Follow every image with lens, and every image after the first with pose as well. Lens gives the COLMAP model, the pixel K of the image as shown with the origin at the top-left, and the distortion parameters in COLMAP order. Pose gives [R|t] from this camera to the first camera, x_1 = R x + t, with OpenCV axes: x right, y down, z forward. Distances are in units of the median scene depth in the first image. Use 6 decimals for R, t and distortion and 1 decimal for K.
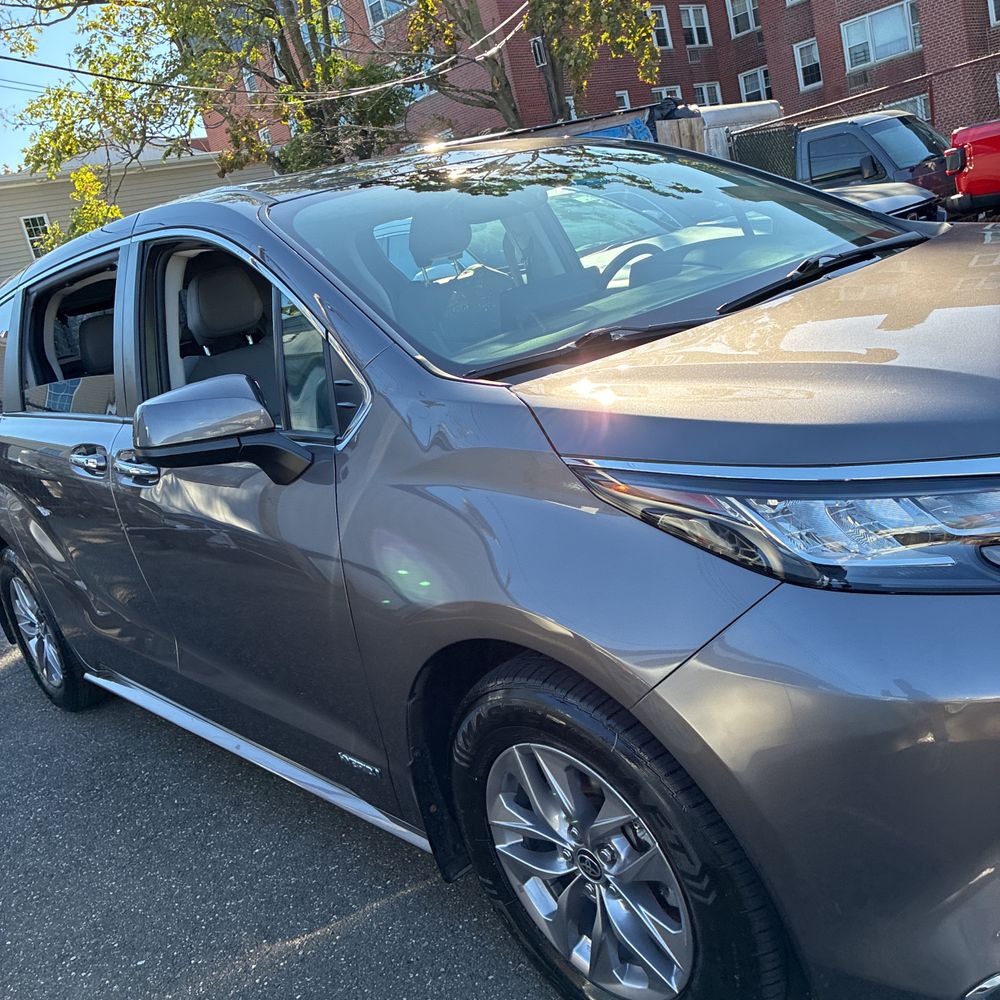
lens RADIAL K [[1031.7, 0, 481.7], [0, 1031.7, 450.9], [0, 0, 1]] dist [0.024550, -0.009419]
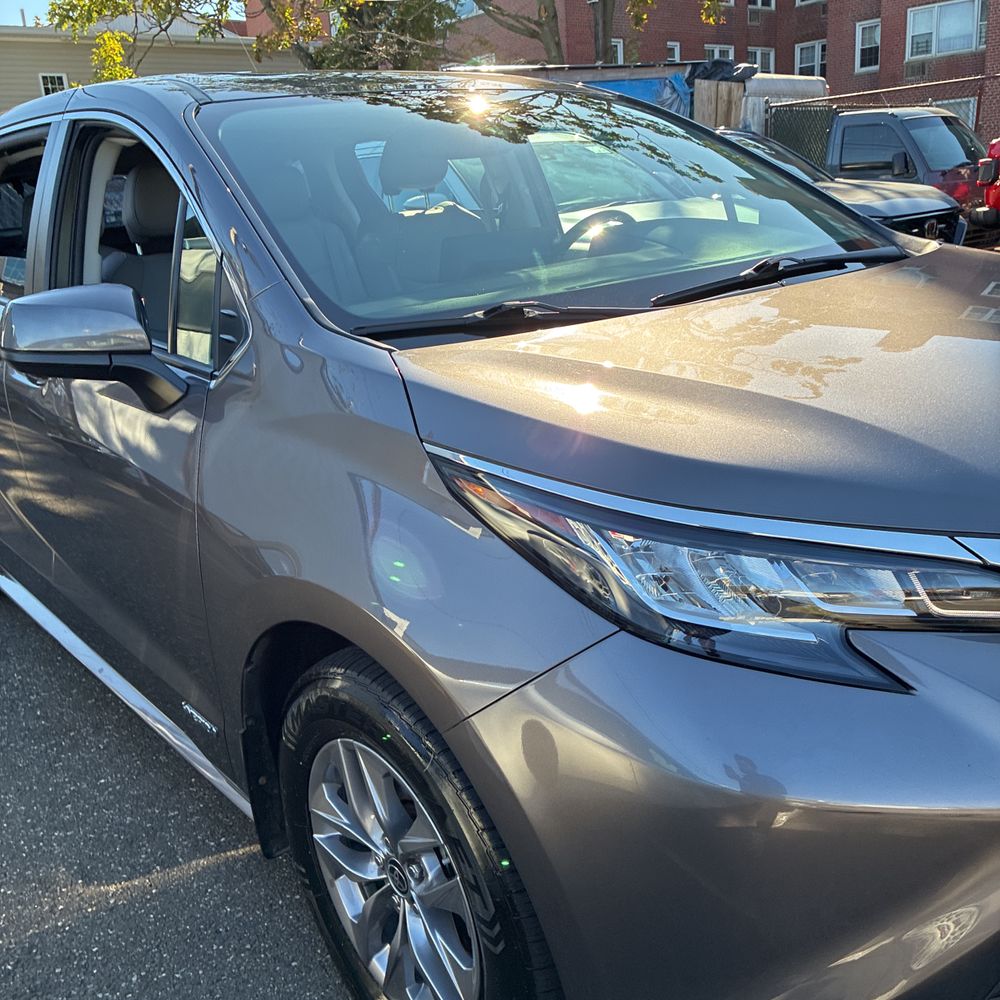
lens RADIAL K [[1031.7, 0, 481.7], [0, 1031.7, 450.9], [0, 0, 1]] dist [0.024550, -0.009419]
pose [[0.987200, 0.159248, 0.008750, 0.072735], [-0.159482, 0.985165, 0.063366, -0.031009], [0.001470, -0.063951, 0.997952, 0.066424]]
